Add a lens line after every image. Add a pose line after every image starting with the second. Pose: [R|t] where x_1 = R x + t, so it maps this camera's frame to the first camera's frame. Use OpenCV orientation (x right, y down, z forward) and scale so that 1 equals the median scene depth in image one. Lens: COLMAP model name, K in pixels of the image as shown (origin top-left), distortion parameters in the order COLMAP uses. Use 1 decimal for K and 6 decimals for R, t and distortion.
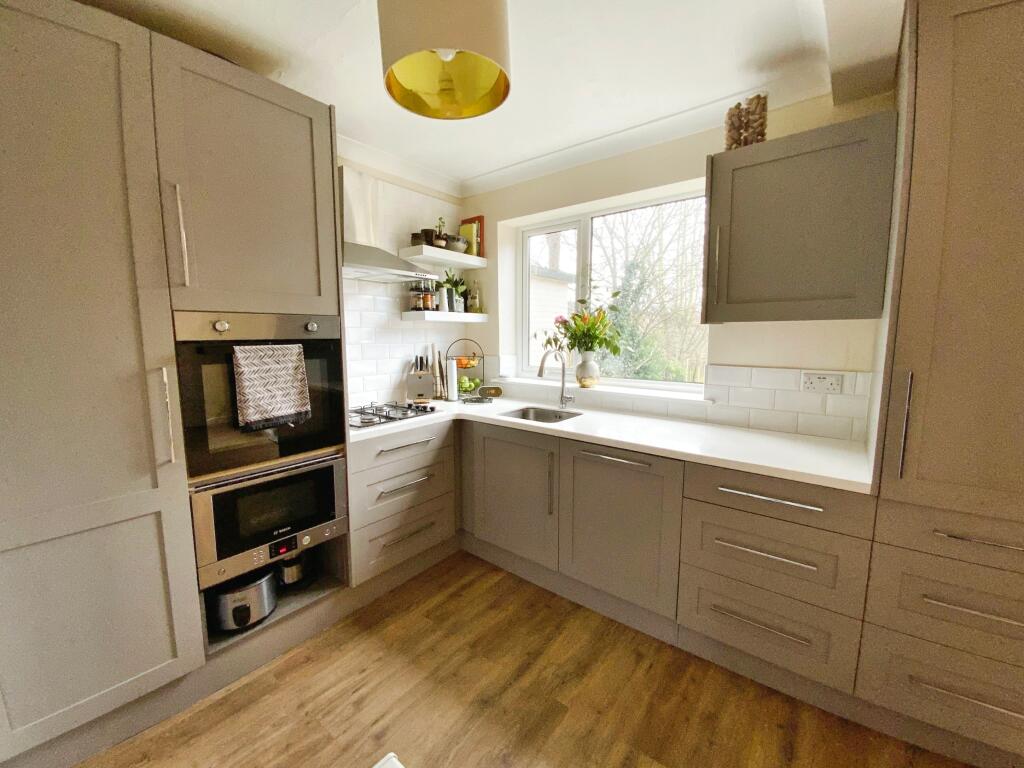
lens RADIAL K [[414.7, 0, 507.0], [0, 414.7, 380.8], [0, 0, 1]] dist [-0.001234, -0.001340]
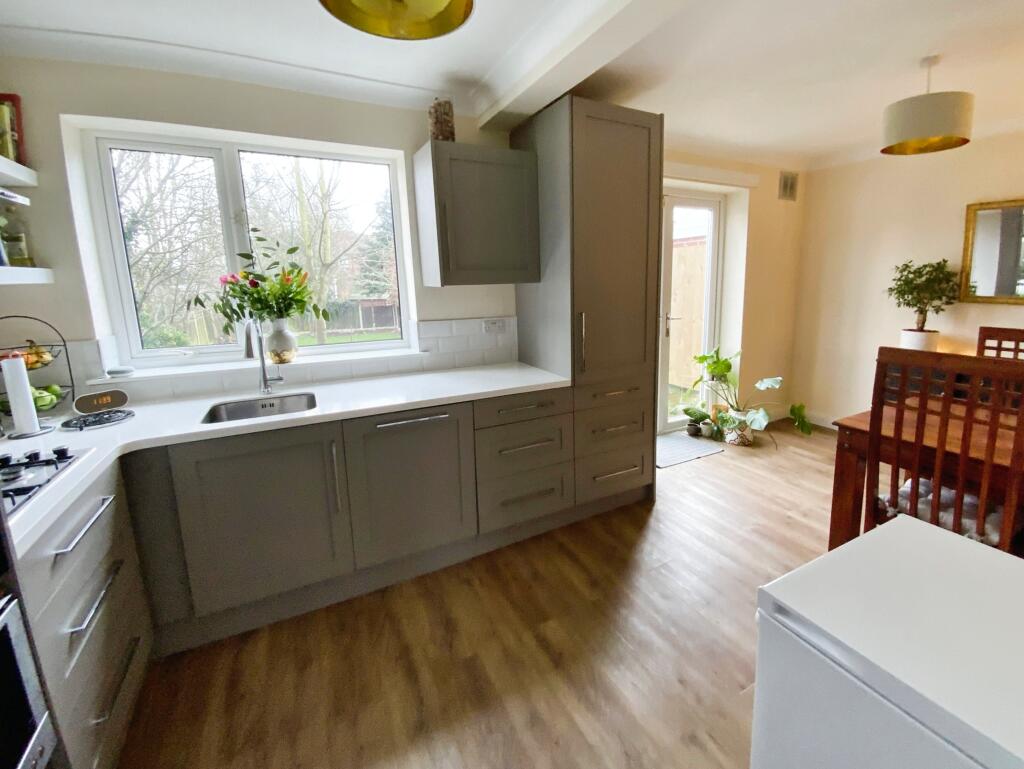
lens RADIAL K [[436.0, 0, 506.7], [0, 436.0, 341.8], [0, 0, 1]] dist [-0.030598, -0.001918]
pose [[0.394727, -0.130366, 0.909503, -0.470228], [0.120180, 0.988704, 0.089560, -0.055202], [-0.910905, 0.073952, 0.405935, 0.284182]]
